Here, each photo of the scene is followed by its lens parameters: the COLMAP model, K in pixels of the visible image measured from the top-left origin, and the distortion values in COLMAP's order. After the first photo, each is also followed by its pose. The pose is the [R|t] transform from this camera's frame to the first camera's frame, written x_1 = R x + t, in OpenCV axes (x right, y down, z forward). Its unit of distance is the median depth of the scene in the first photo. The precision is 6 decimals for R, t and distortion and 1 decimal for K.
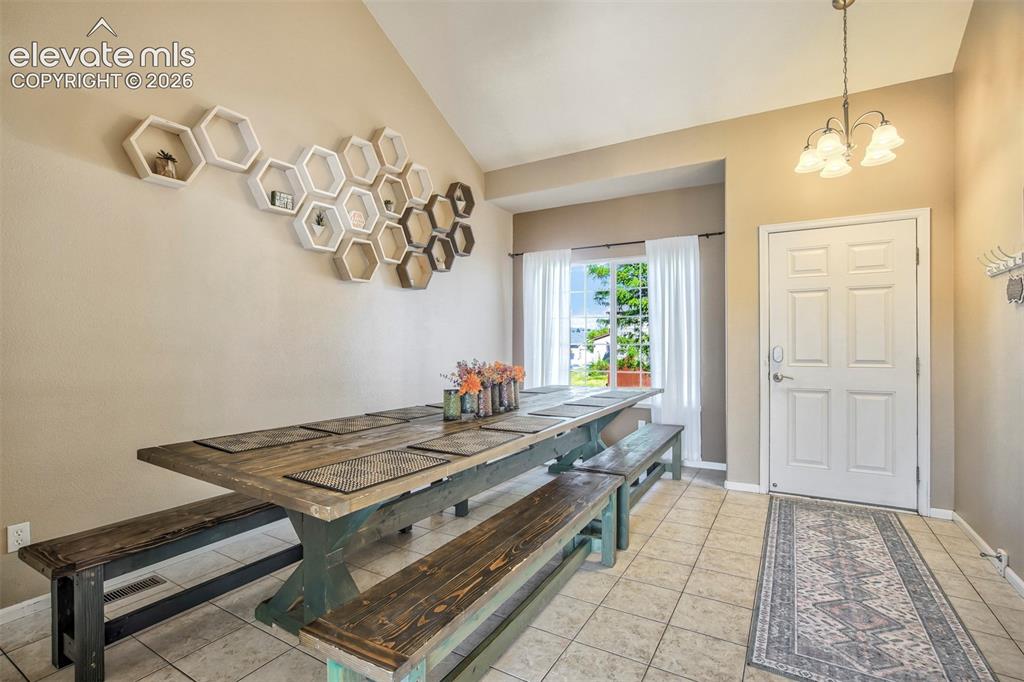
lens RADIAL K [[483.8, 0, 512.0], [0, 483.8, 341.0], [0, 0, 1]] dist [-0.038408, 0.000042]
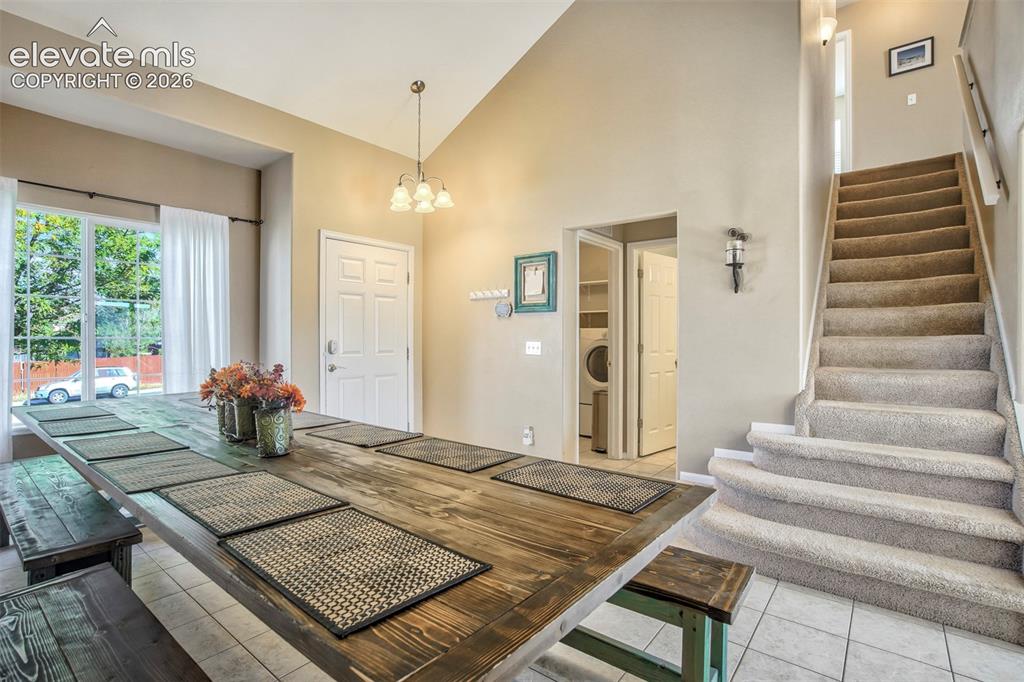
lens RADIAL K [[482.5, 0, 503.8], [0, 482.5, 335.5], [0, 0, 1]] dist [-0.037831, 0.007531]
pose [[0.147843, 0.004573, 0.989000, -0.501907], [-0.005298, 0.999979, -0.003832, 0.002087], [-0.988997, -0.004673, 0.147864, 0.433472]]
